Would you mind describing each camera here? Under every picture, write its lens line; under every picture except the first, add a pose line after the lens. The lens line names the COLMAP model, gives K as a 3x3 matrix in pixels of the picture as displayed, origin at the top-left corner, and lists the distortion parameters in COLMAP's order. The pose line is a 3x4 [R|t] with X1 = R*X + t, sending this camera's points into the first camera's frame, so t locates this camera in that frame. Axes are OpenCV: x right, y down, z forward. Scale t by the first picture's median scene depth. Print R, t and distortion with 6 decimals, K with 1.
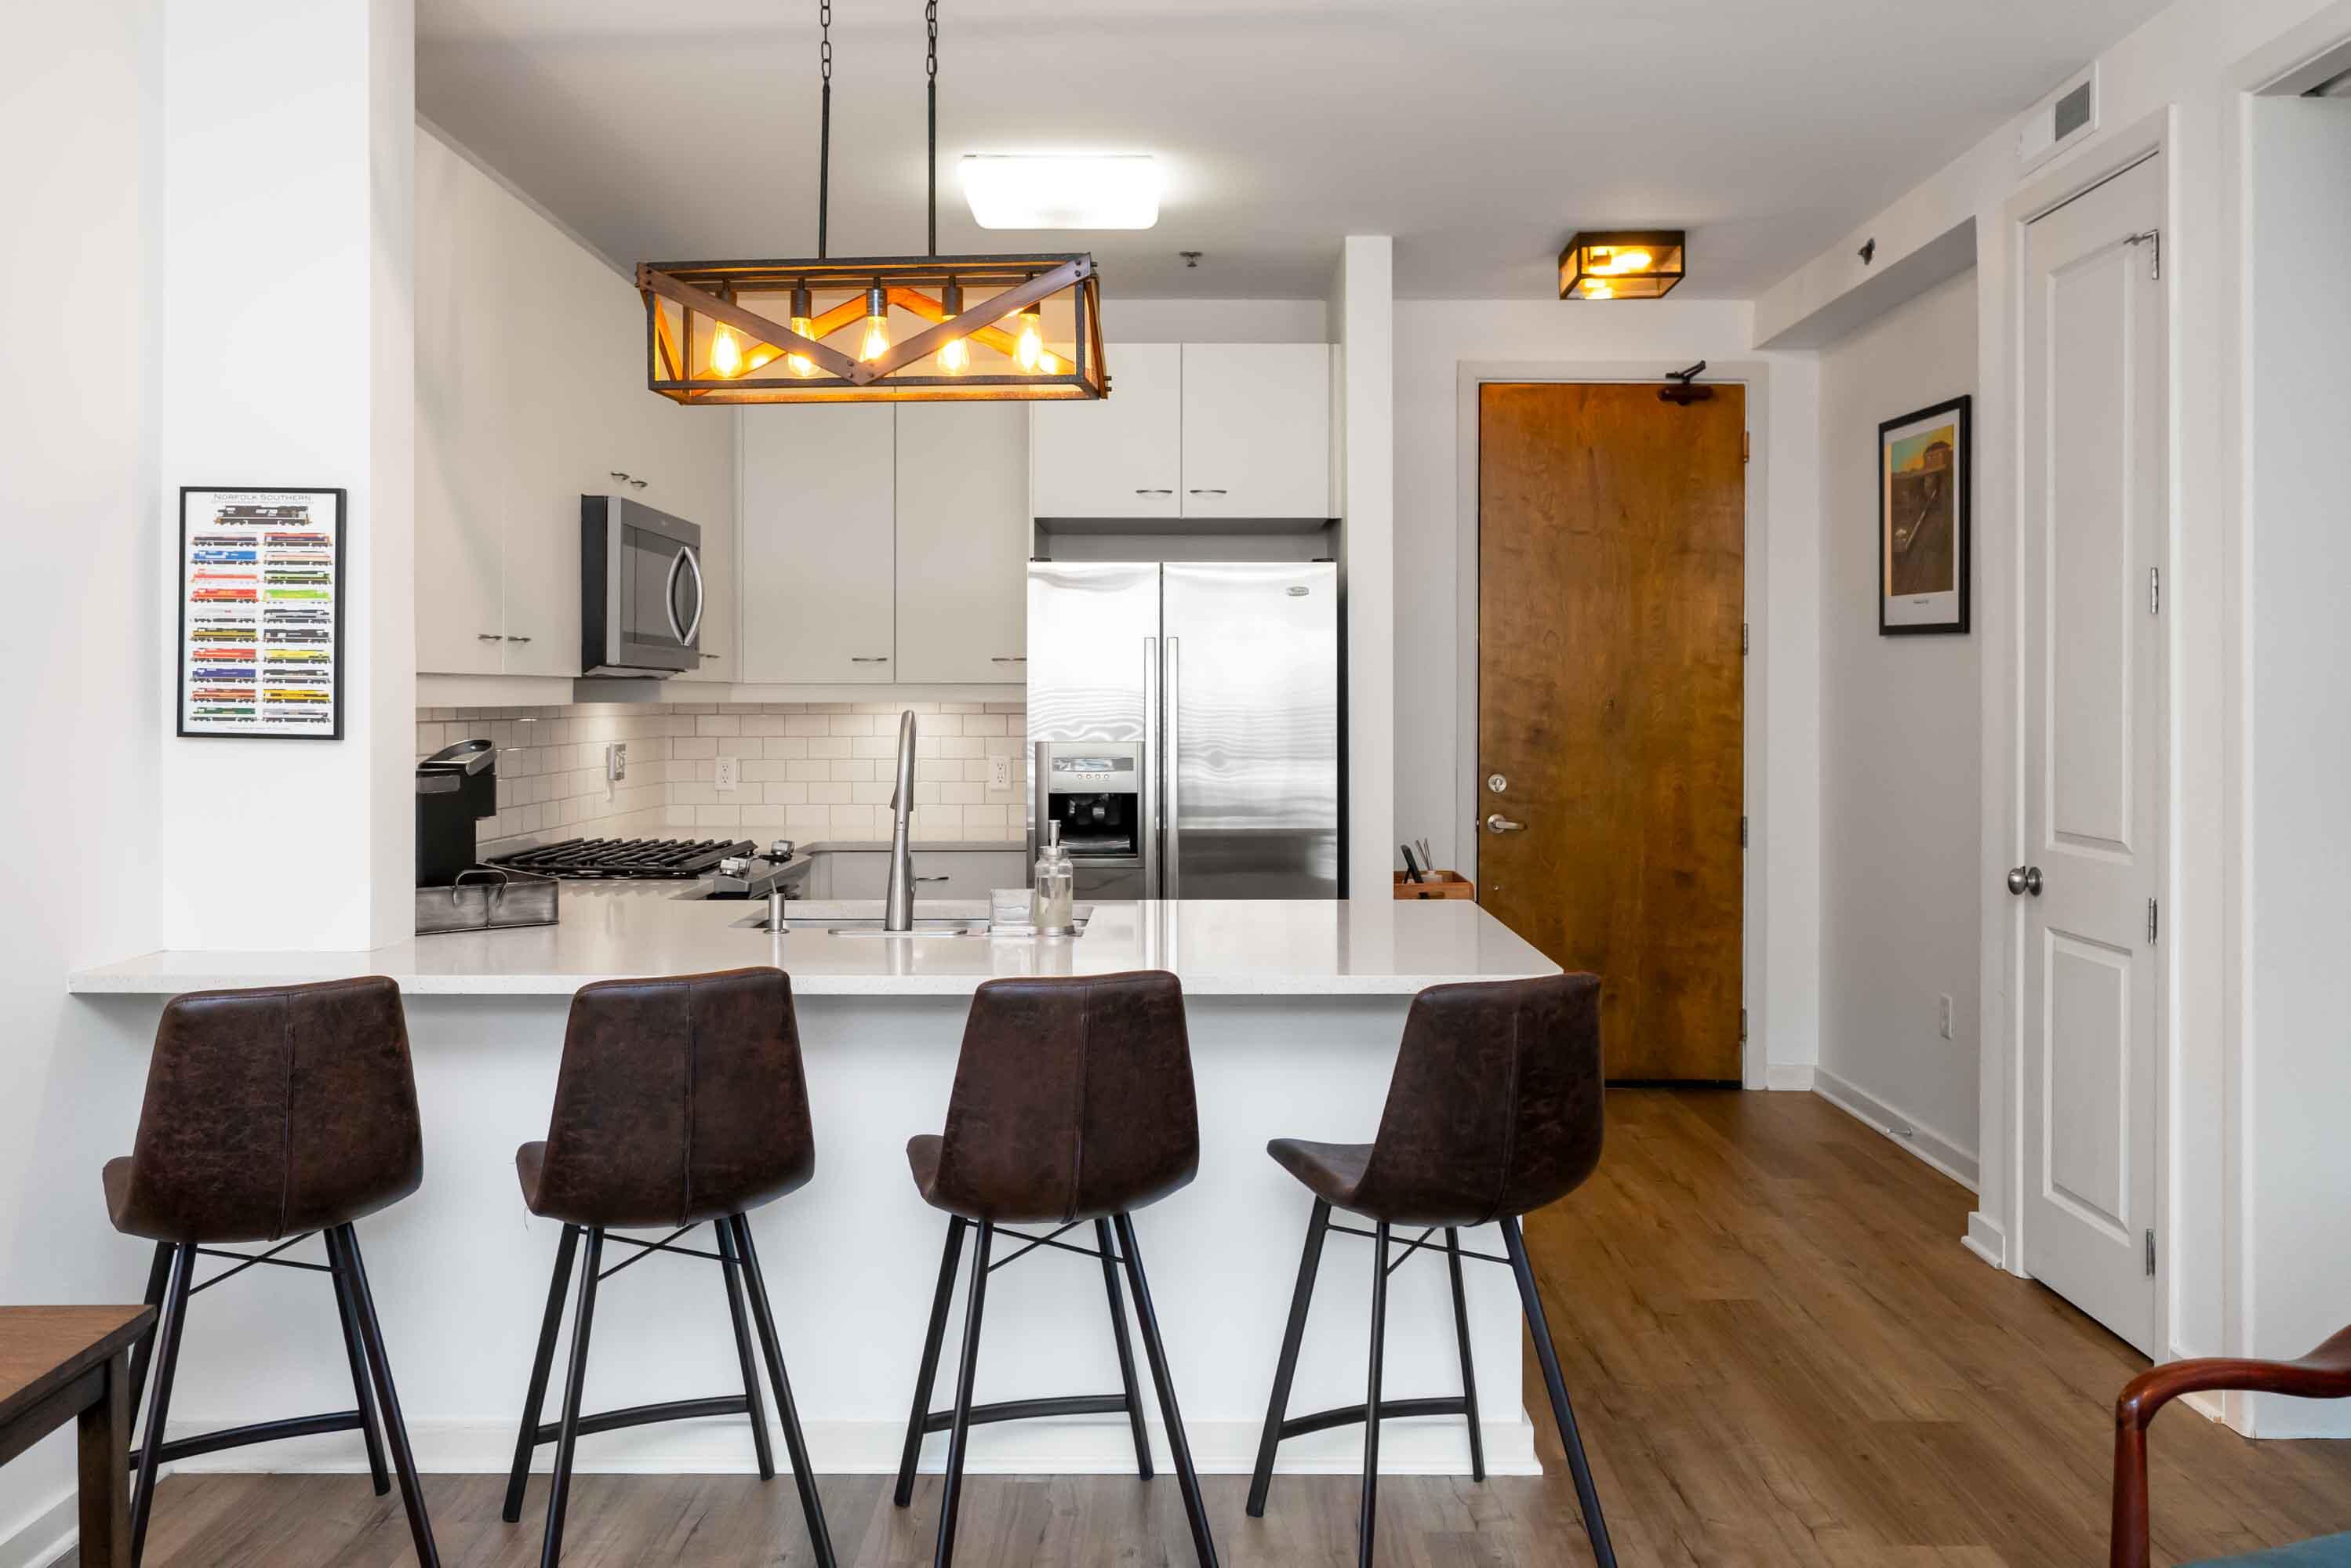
lens RADIAL K [[1889.0, 0, 1189.3], [0, 1889.0, 692.8], [0, 0, 1]] dist [-0.006430, -0.004824]
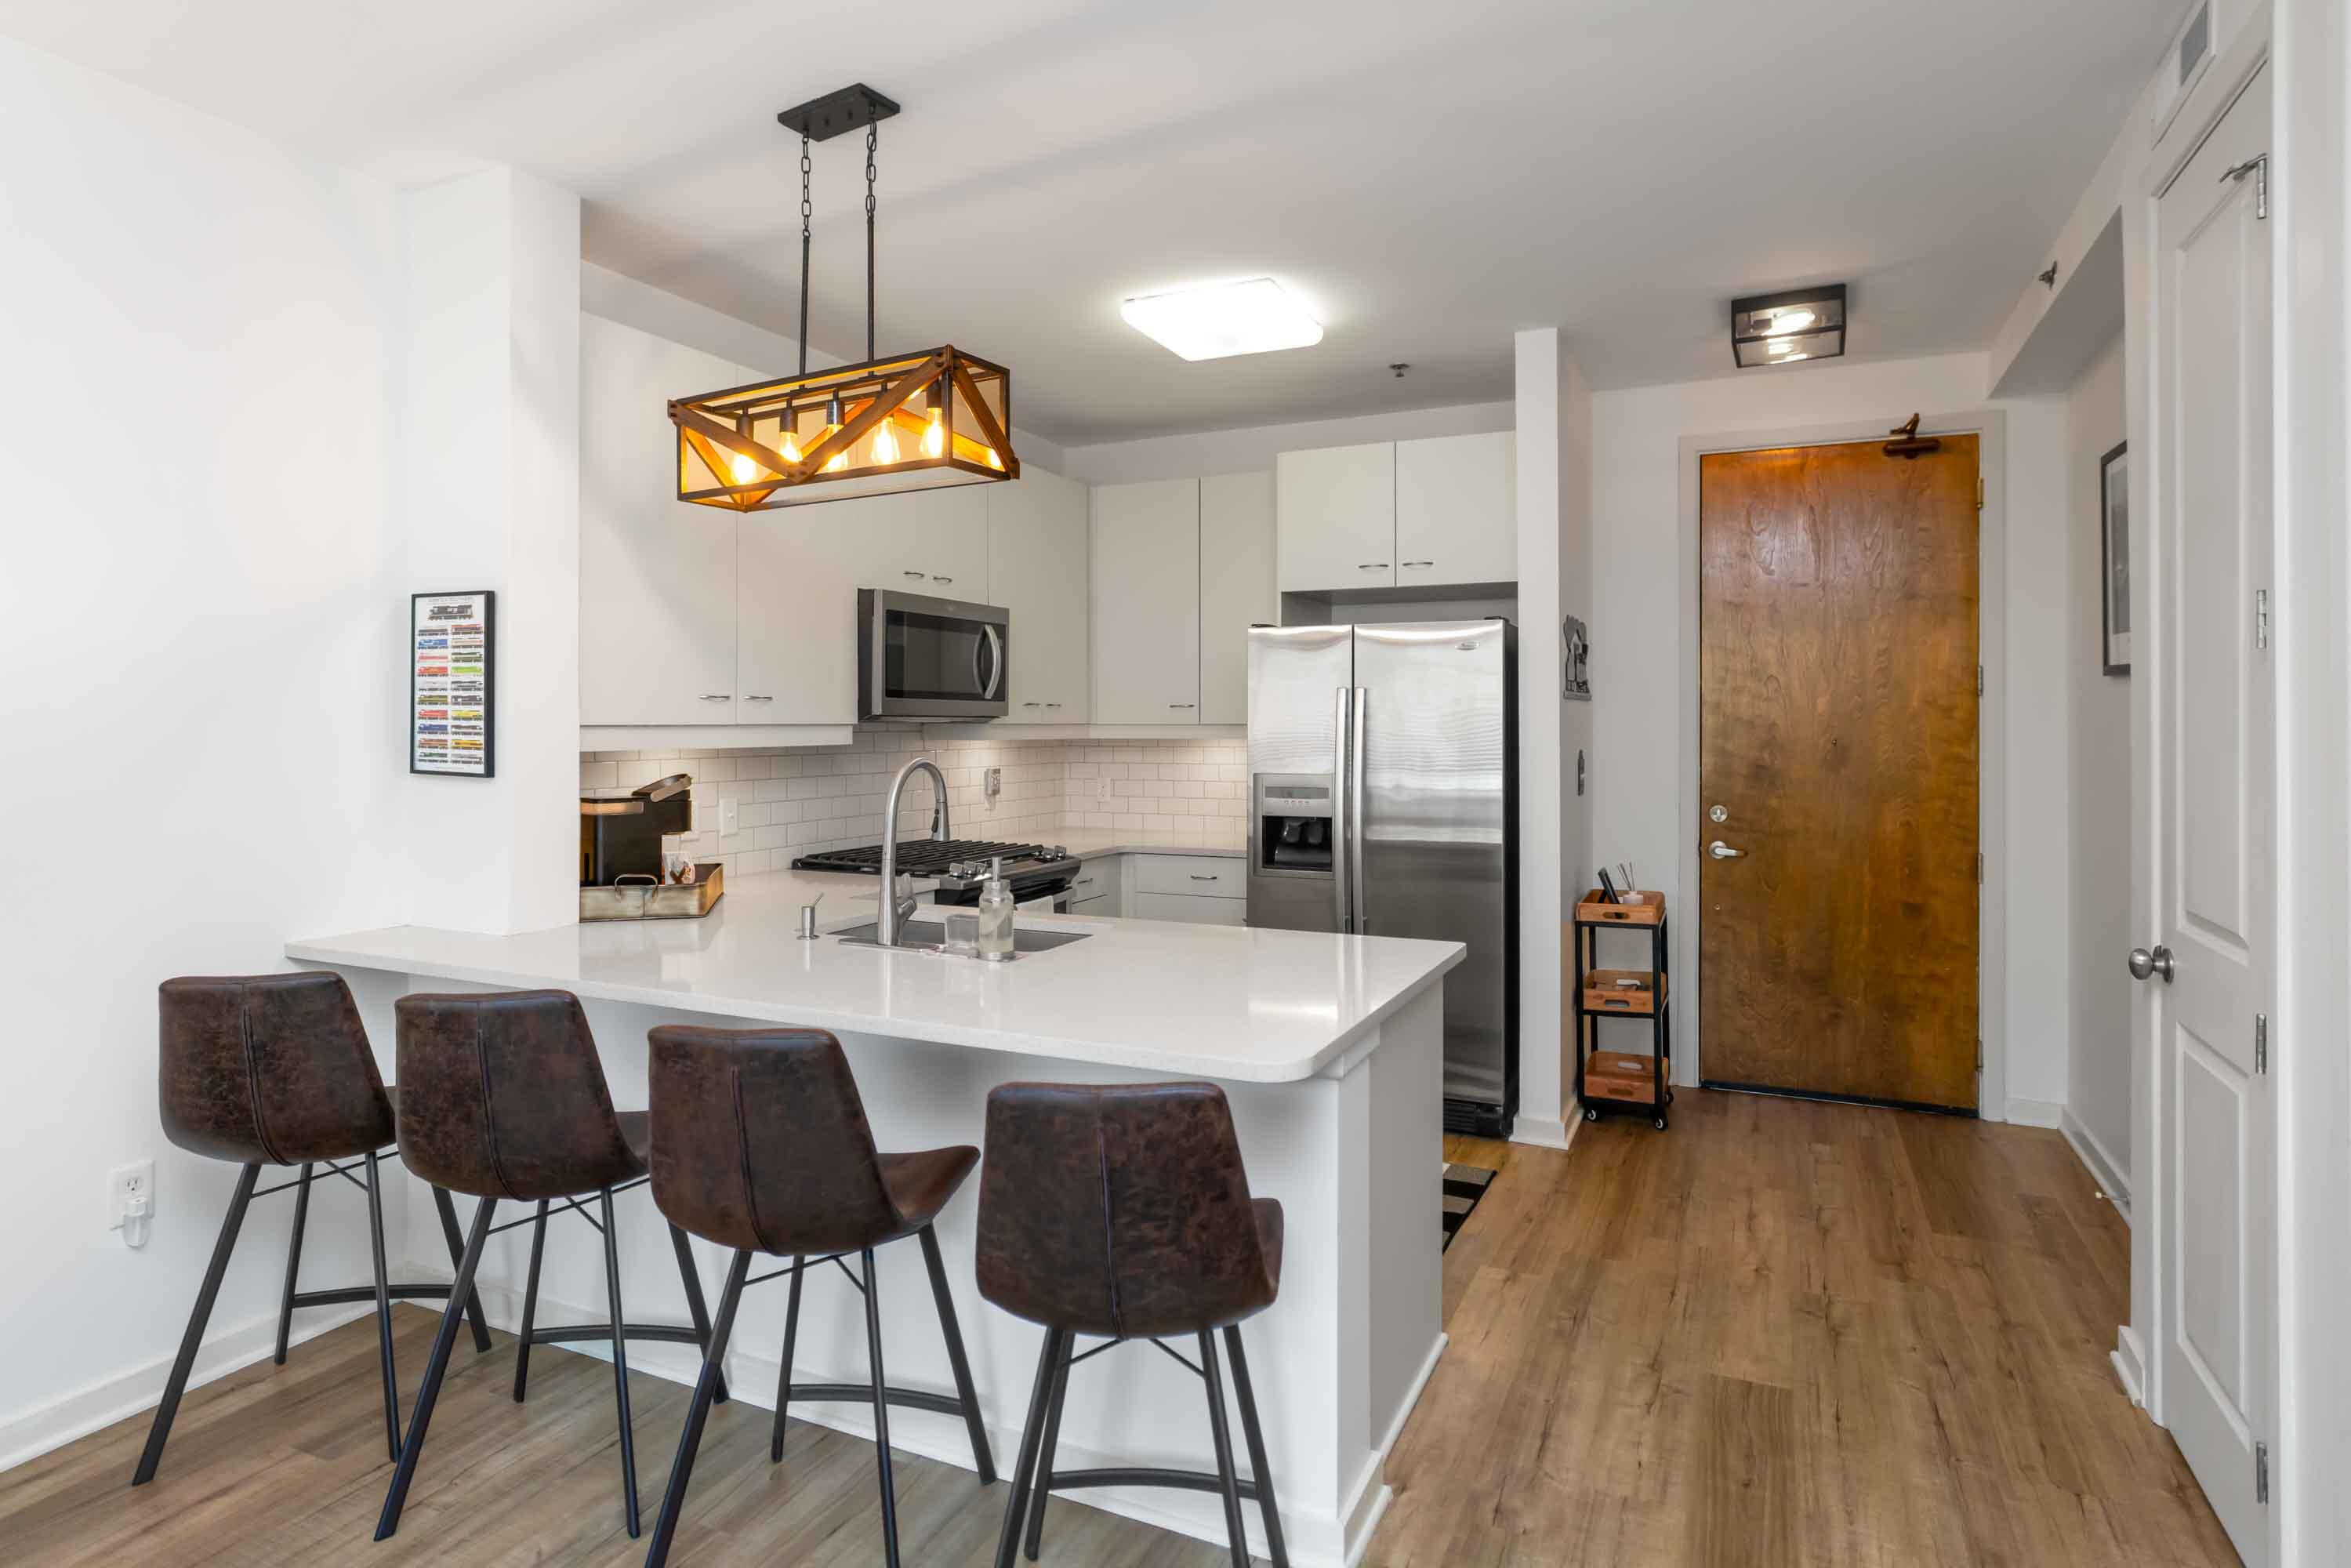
lens RADIAL K [[1252.3, 0, 1189.1], [0, 1252.3, 708.9], [0, 0, 1]] dist [-0.007844, 0.001244]
pose [[0.907370, -0.005173, -0.420302, 0.225854], [0.001681, 0.999961, -0.008678, -0.009110], [0.420330, 0.007168, 0.907343, 0.240084]]
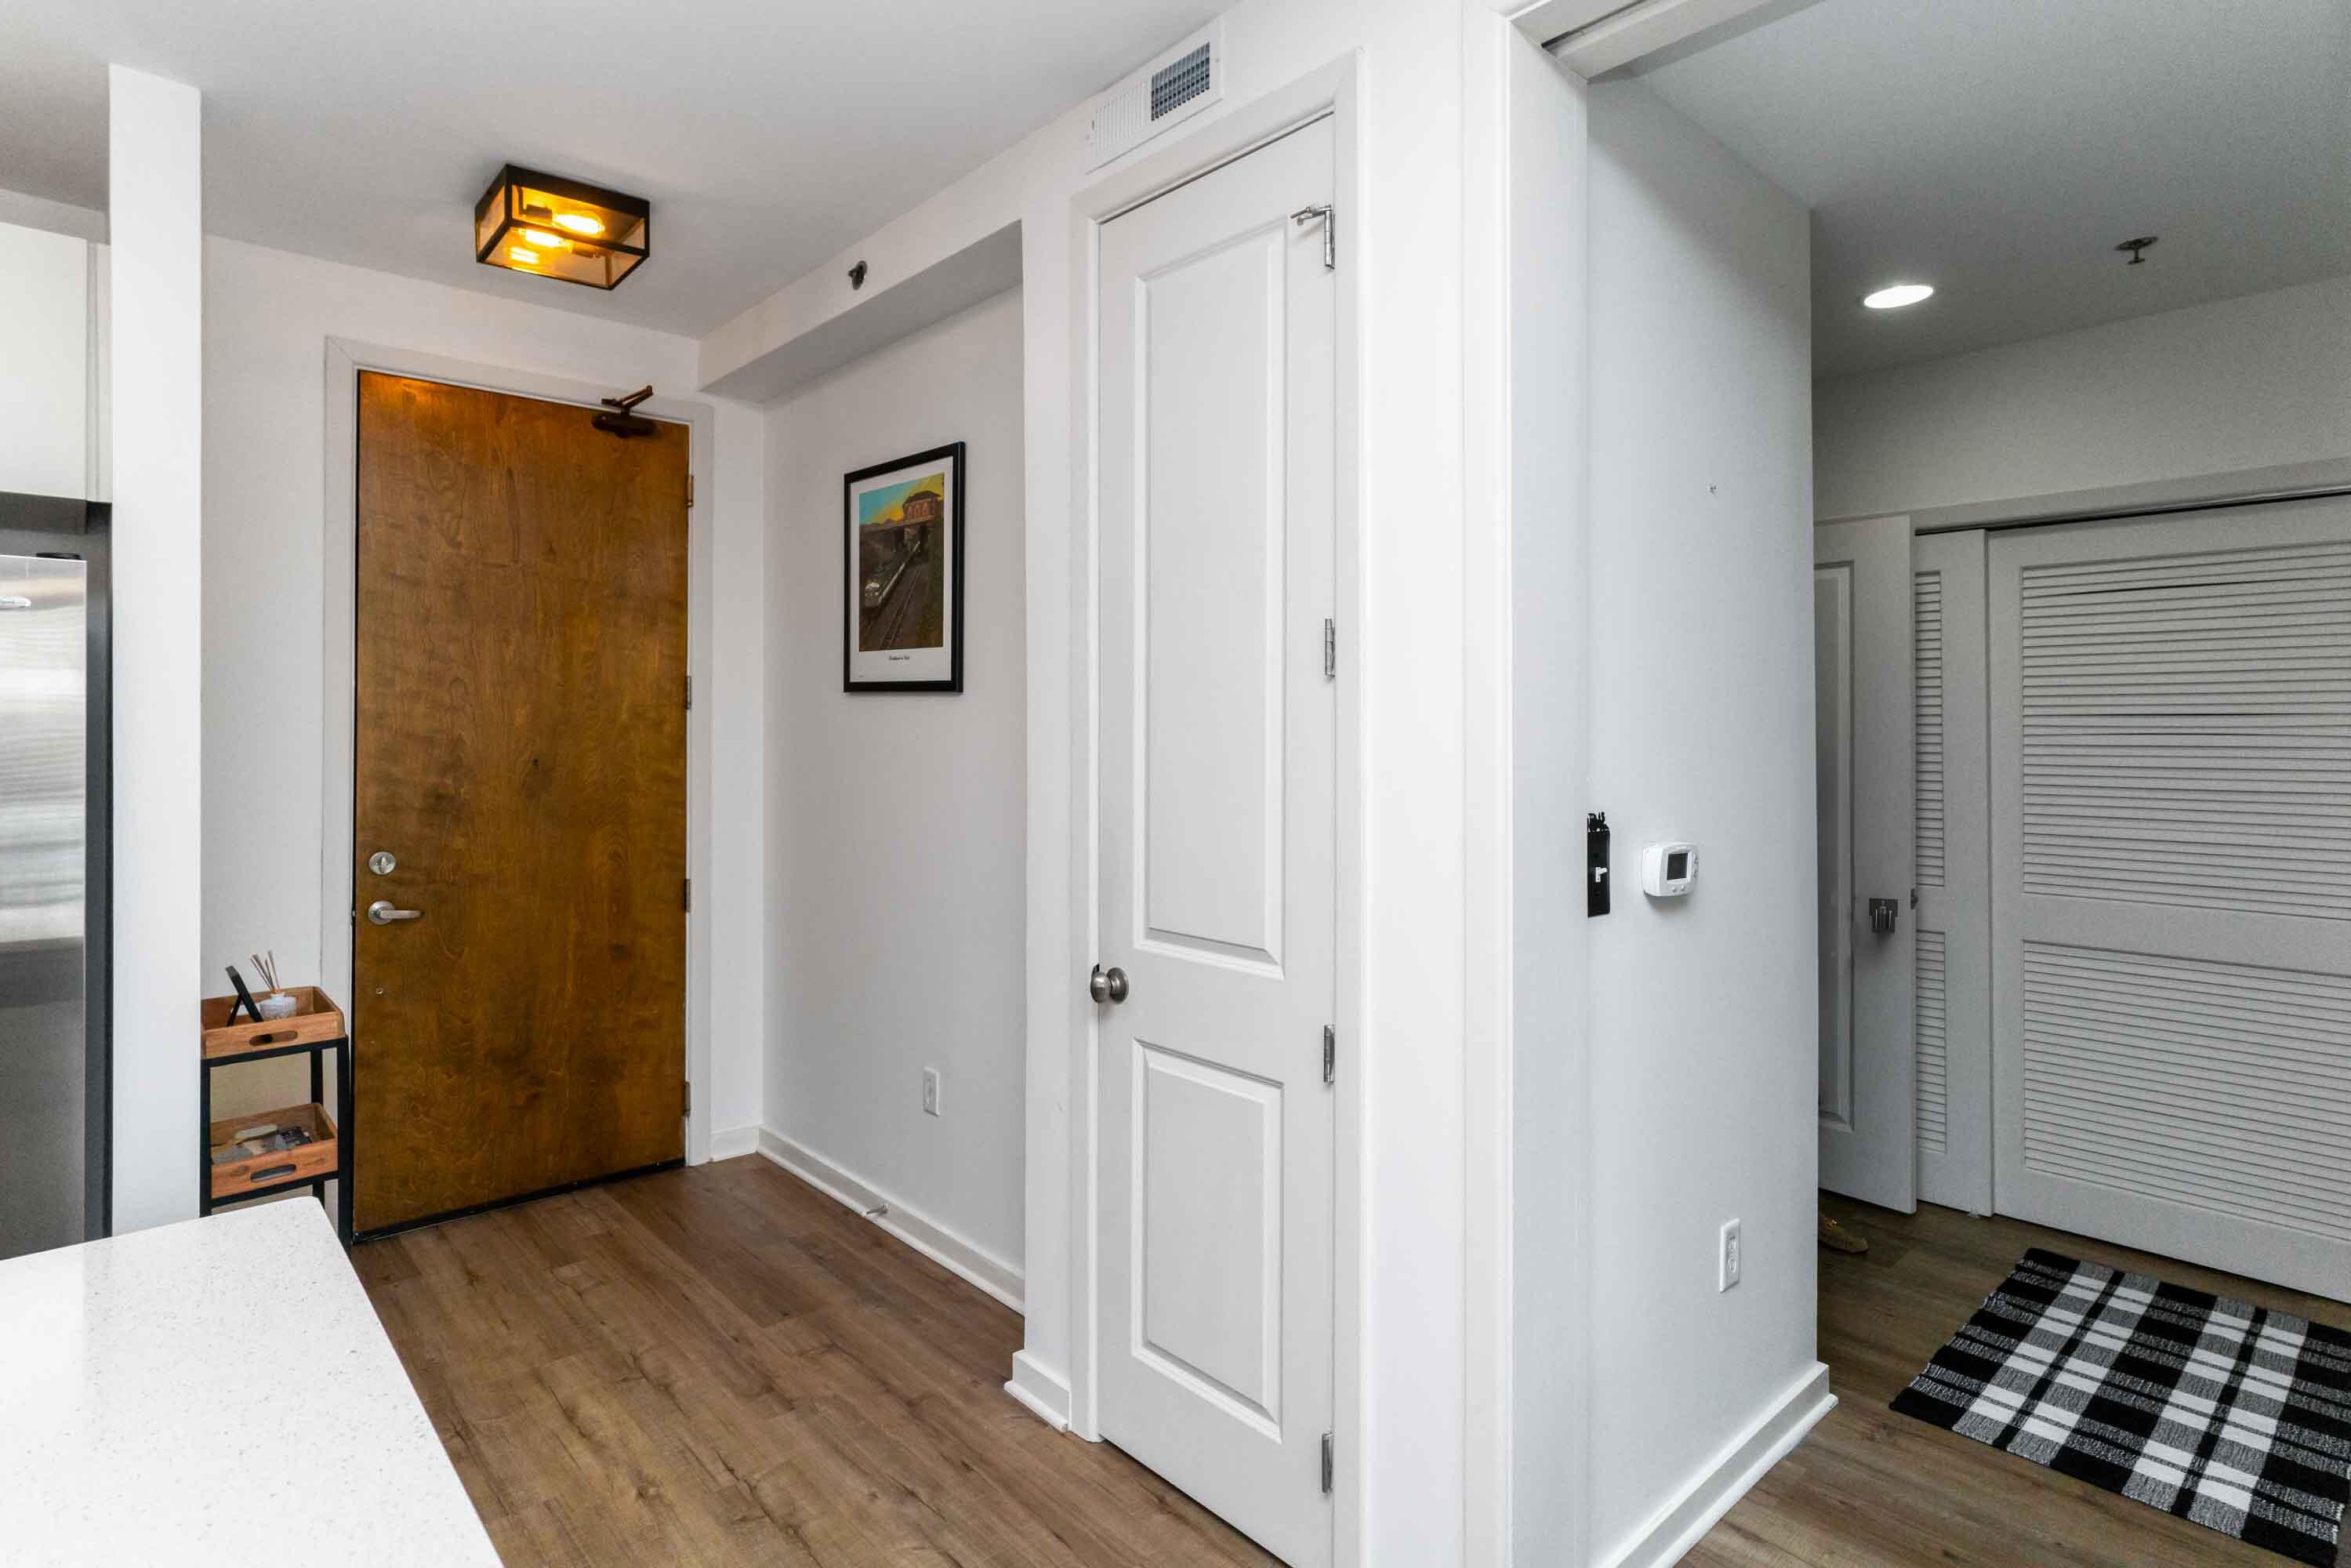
lens RADIAL K [[1221.3, 0, 1174.1], [0, 1221.3, 721.9], [0, 0, 1]] dist [-0.003366, 0.000205]
pose [[0.741370, 0.003262, 0.671089, 0.074814], [-0.001154, 0.999993, -0.003585, -0.013837], [-0.671096, 0.001883, 0.741368, 0.451603]]
